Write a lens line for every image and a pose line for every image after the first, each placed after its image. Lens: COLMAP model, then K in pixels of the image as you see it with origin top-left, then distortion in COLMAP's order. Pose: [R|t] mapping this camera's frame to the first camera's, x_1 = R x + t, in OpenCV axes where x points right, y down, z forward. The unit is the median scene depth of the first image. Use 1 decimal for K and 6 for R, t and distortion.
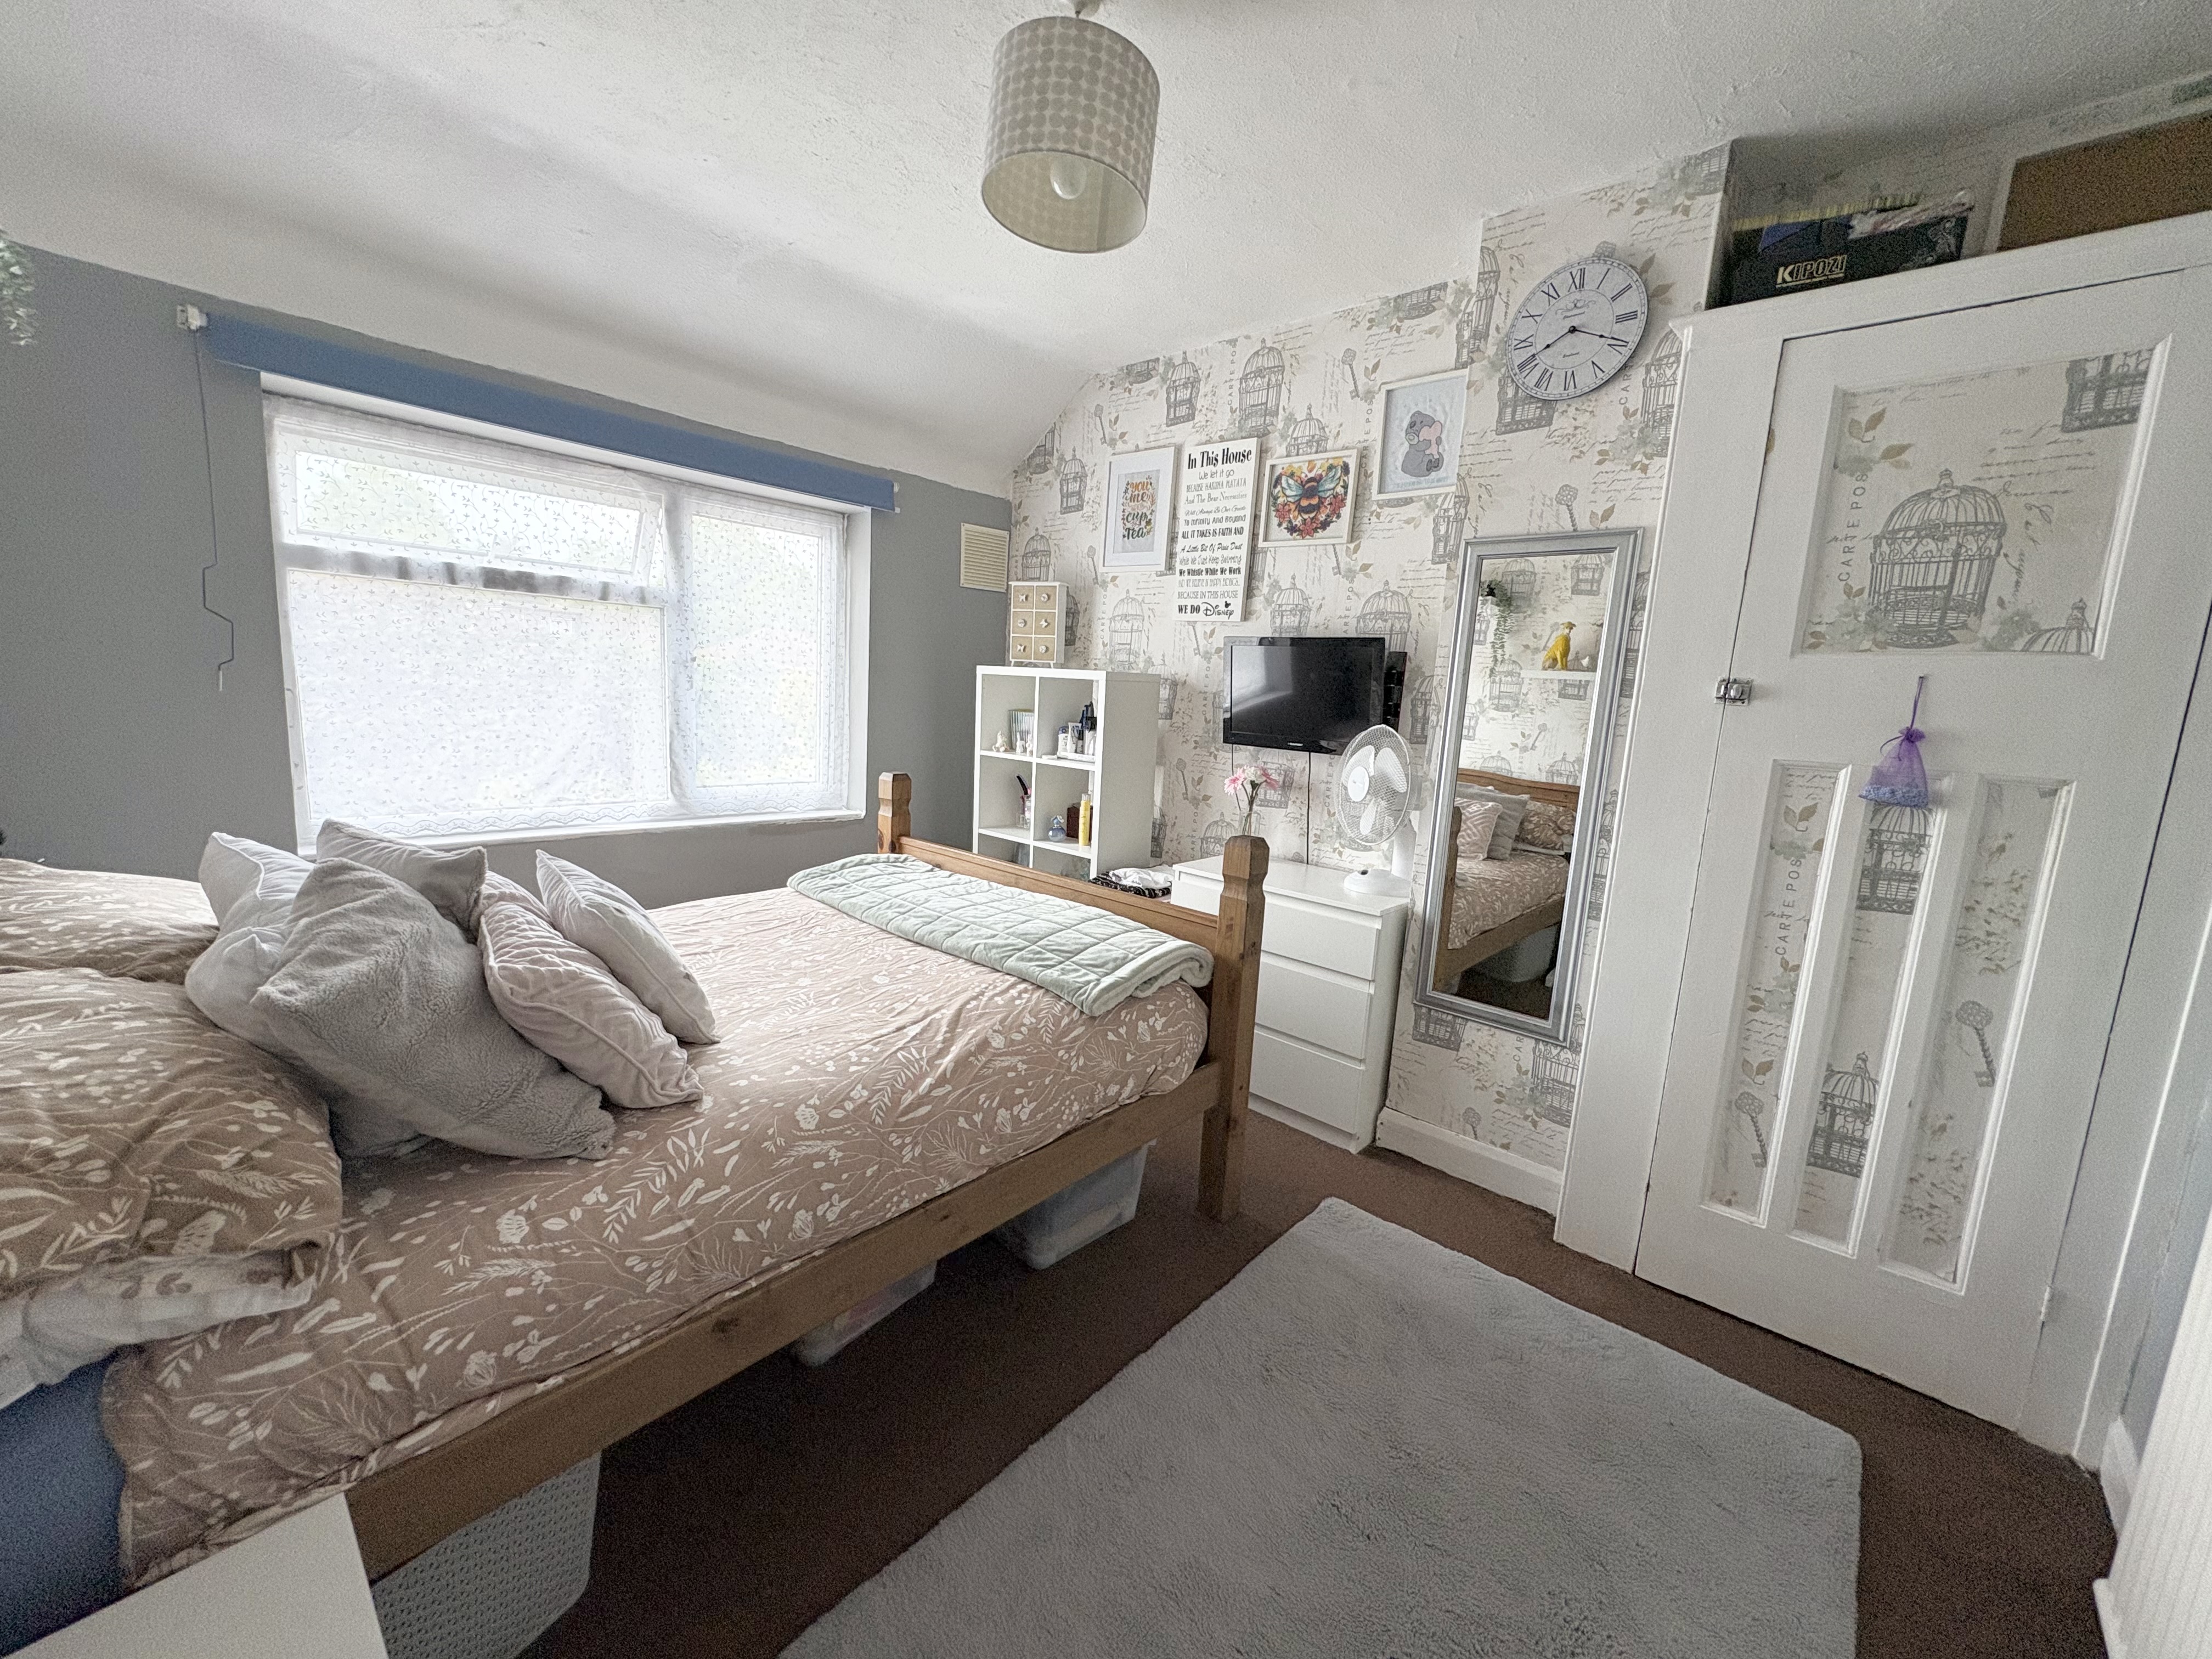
lens RADIAL K [[892.9, 0, 1110.2], [0, 892.9, 825.3], [0, 0, 1]] dist [0.000873, 0.000476]
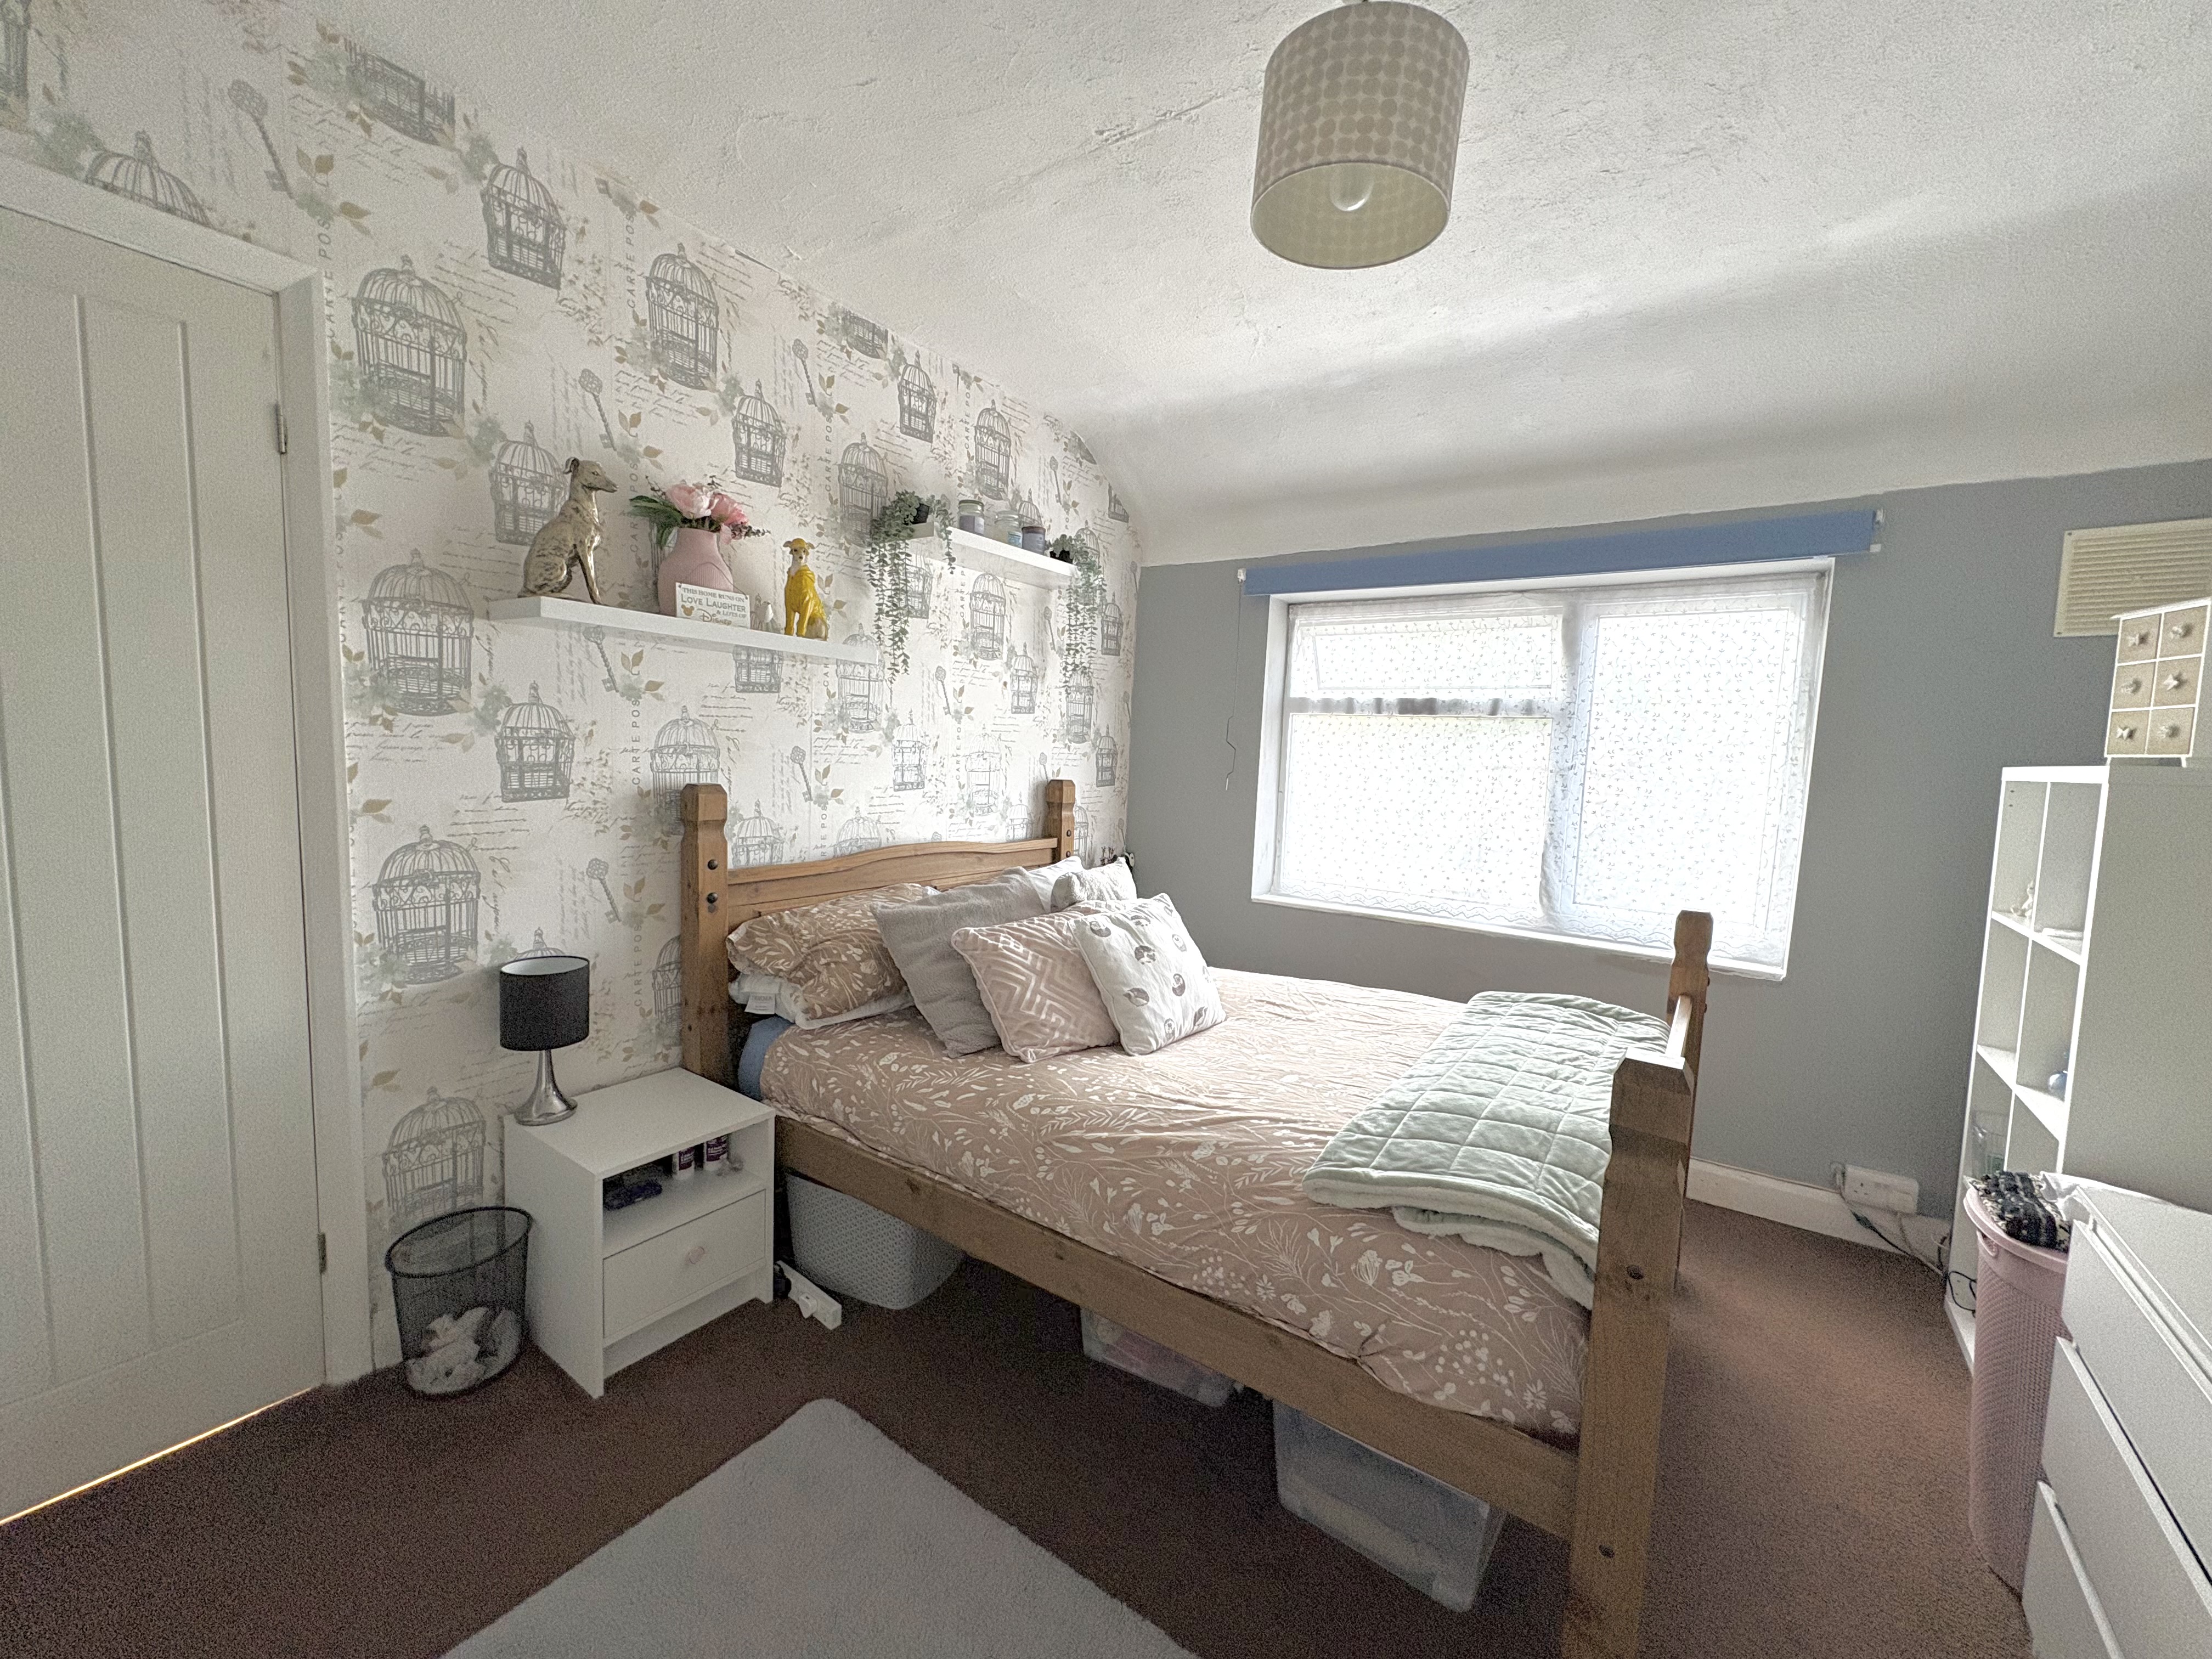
lens RADIAL K [[892.9, 0, 1109.8], [0, 892.9, 827.2], [0, 0, 1]] dist [0.000873, 0.000476]
pose [[0.106011, 0.034940, -0.993751, 0.663949], [-0.185411, 0.982550, 0.014767, -0.070793], [0.976926, 0.182687, 0.110639, 0.651020]]
